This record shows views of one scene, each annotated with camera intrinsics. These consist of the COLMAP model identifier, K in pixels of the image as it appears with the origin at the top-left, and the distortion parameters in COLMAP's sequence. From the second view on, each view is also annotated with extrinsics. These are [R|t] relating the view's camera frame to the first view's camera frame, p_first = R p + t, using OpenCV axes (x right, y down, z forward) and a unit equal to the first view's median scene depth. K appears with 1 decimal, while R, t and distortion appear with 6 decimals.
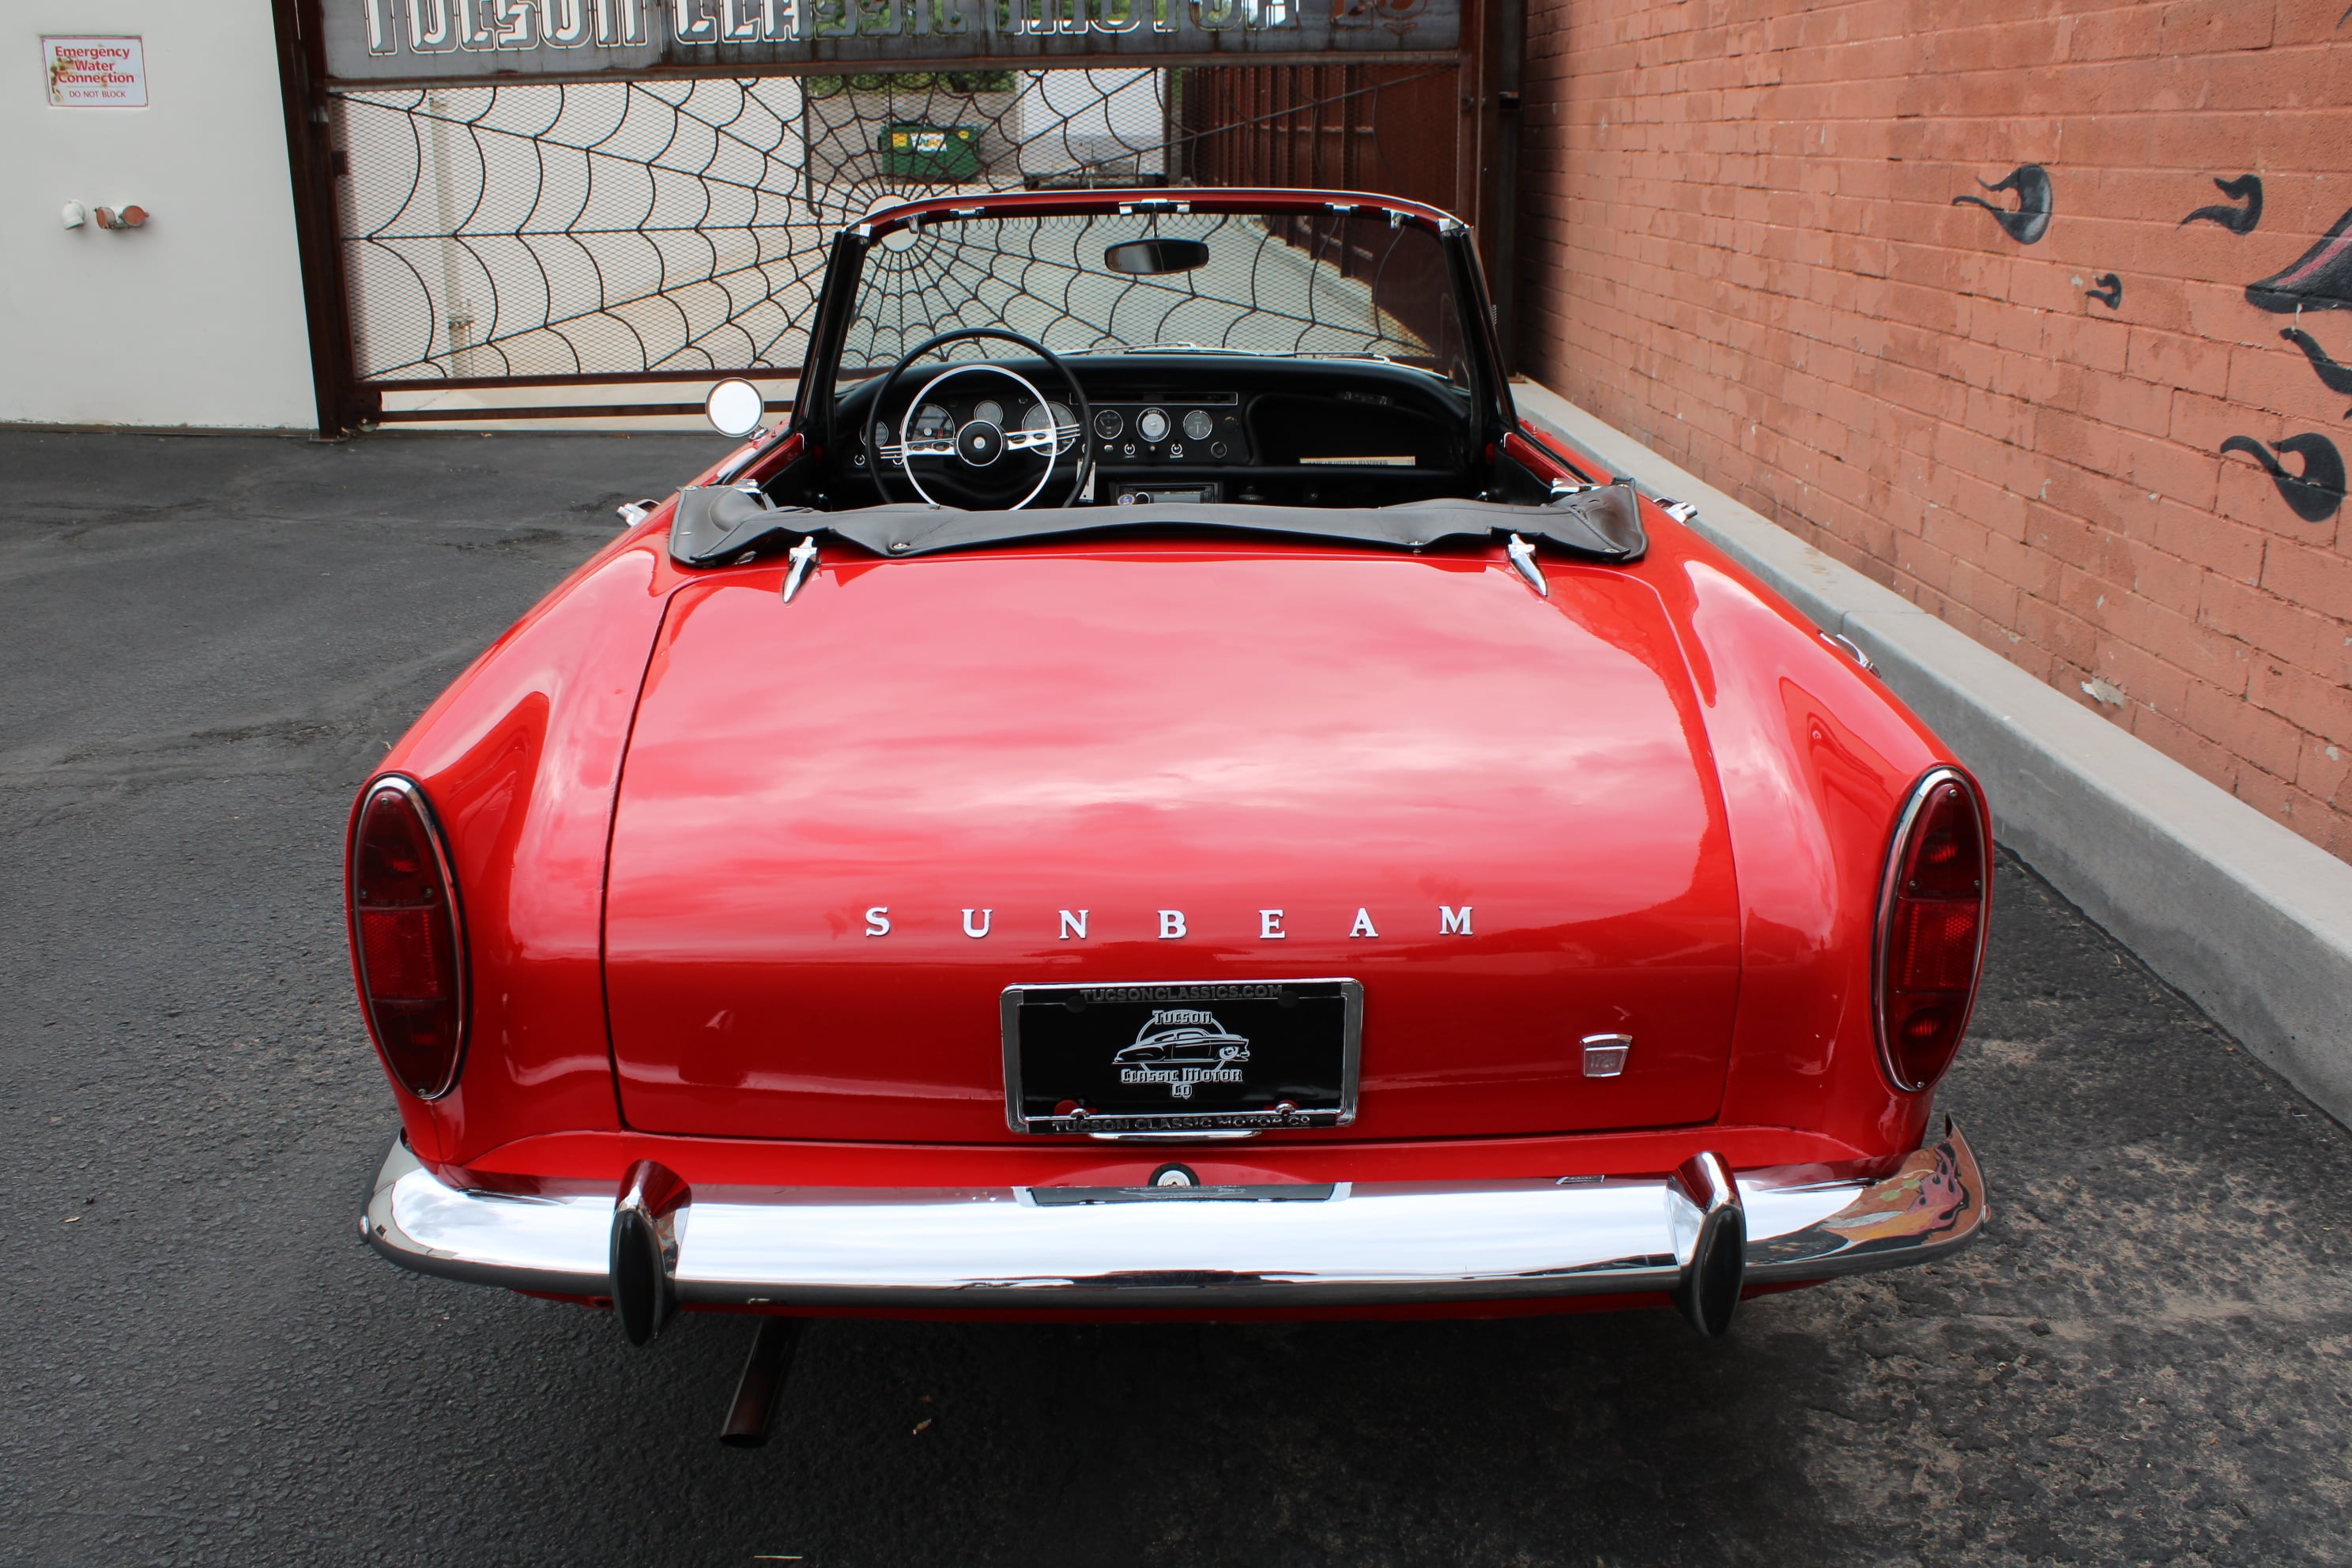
lens RADIAL K [[2151.0, 0, 1144.4], [0, 2151.0, 839.8], [0, 0, 1]] dist [-0.092935, 0.000000]
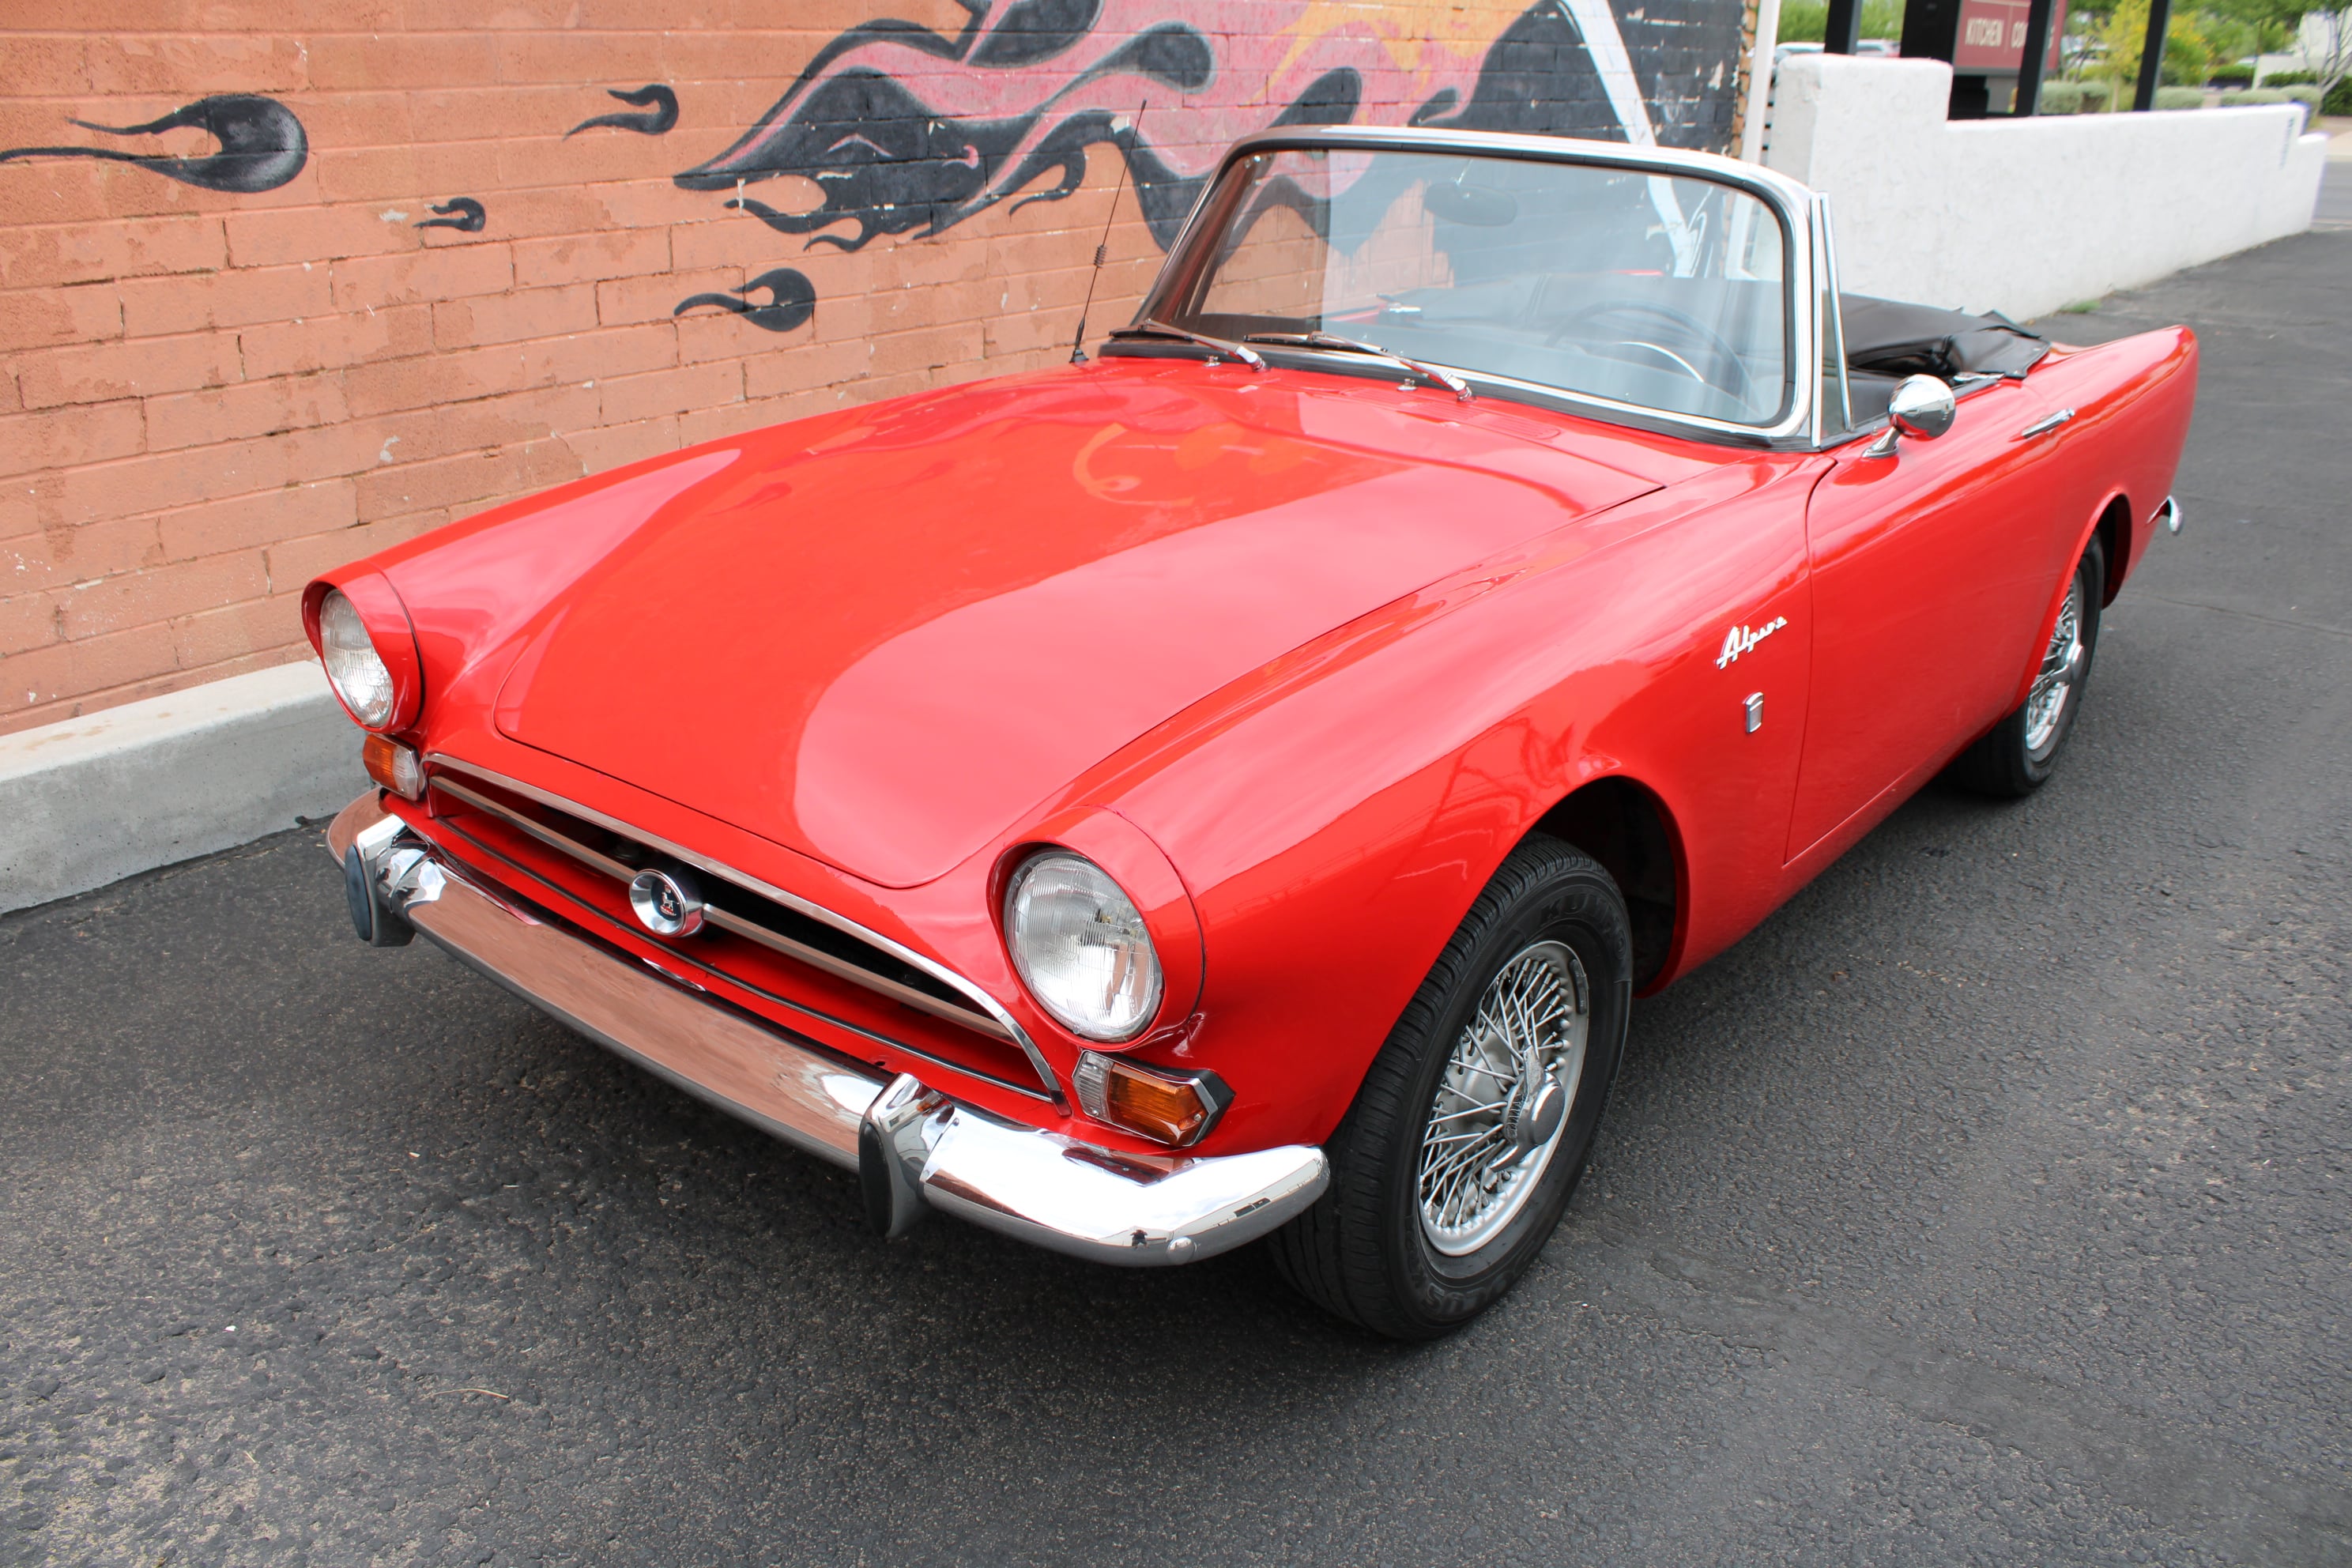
lens RADIAL K [[1970.8, 0, 1170.5], [0, 1970.8, 793.4], [0, 0, 1]] dist [-0.157055, 0.134265]
pose [[-0.776011, -0.233905, 0.585744, -0.379641], [0.186714, 0.801870, 0.567576, -0.488034], [-0.602449, 0.549811, -0.578586, 1.457230]]
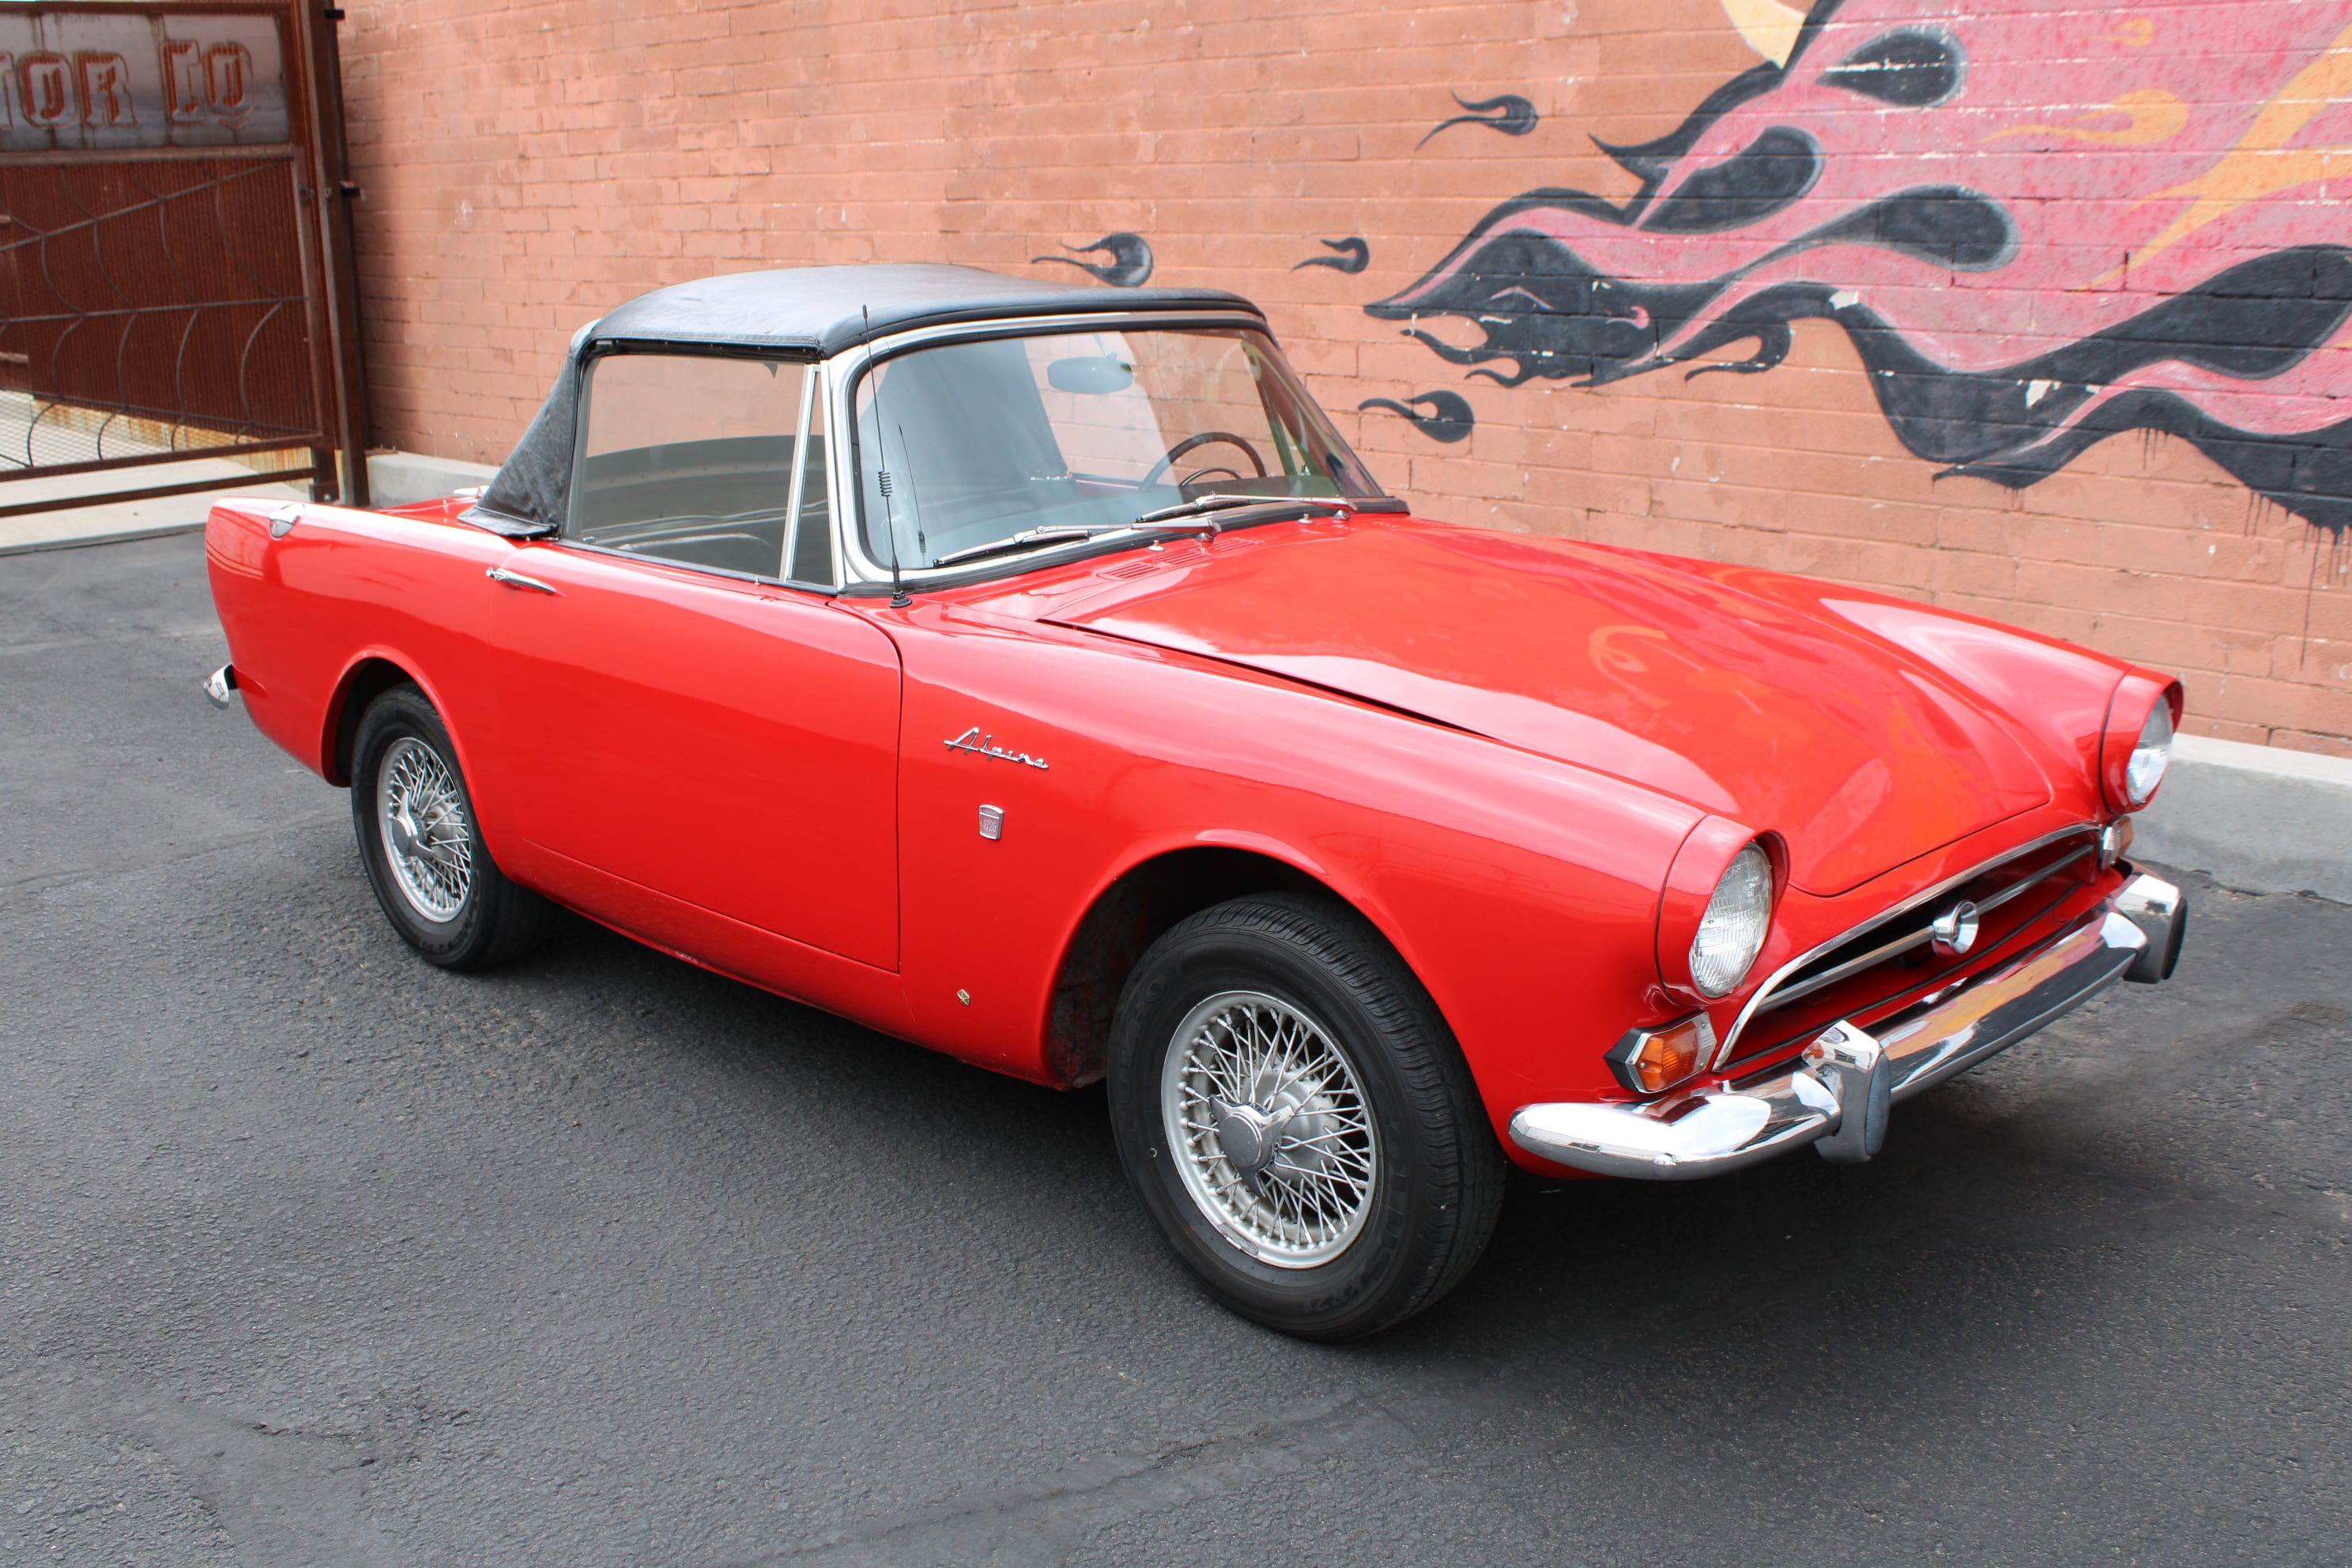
lens RADIAL K [[2329.8, 0, 1157.5], [0, 2329.8, 788.0], [0, 0, 1]] dist [-0.078776, 0.000000]
pose [[0.724359, -0.182015, 0.664962, -0.731368], [0.225467, 0.974024, 0.021006, 0.018978], [-0.651512, 0.134711, 0.746582, -0.155650]]
